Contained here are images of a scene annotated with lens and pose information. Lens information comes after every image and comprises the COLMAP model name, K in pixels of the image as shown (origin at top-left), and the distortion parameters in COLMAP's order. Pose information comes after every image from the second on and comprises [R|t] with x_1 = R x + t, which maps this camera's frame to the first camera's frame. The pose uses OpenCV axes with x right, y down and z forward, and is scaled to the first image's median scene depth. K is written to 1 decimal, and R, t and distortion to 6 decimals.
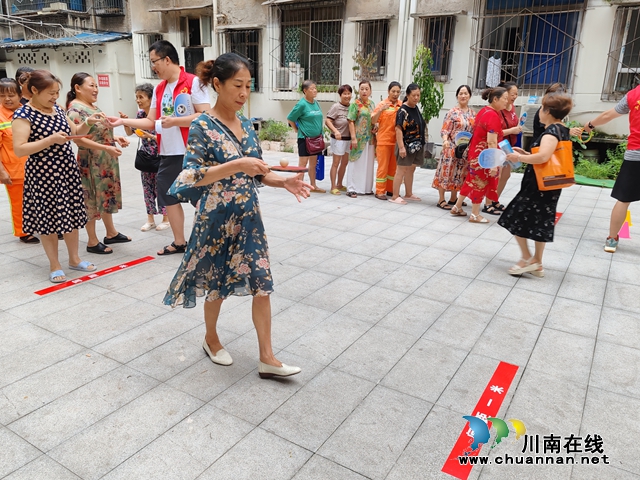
lens RADIAL K [[492.6, 0, 319.8], [0, 492.6, 238.9], [0, 0, 1]] dist [0.014404, 0.008432]
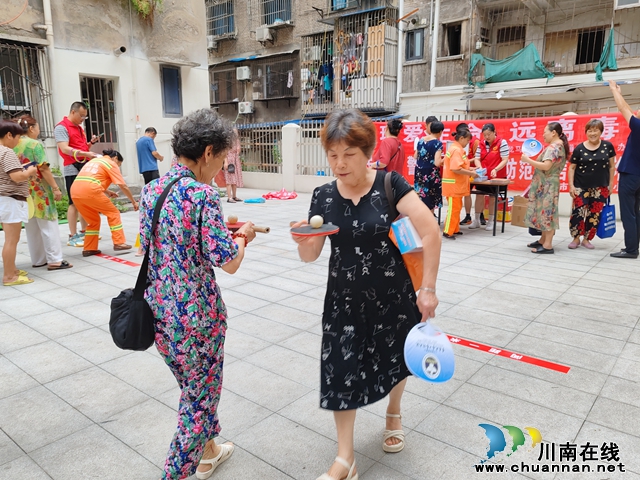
lens RADIAL K [[492.6, 0, 320.0], [0, 492.6, 239.9], [0, 0, 1]] dist [0.014404, 0.008432]
pose [[0.119845, -0.213501, 0.969564, -0.627618], [0.287832, 0.942130, 0.171881, -0.193431], [-0.950152, 0.258472, 0.174362, 0.713659]]
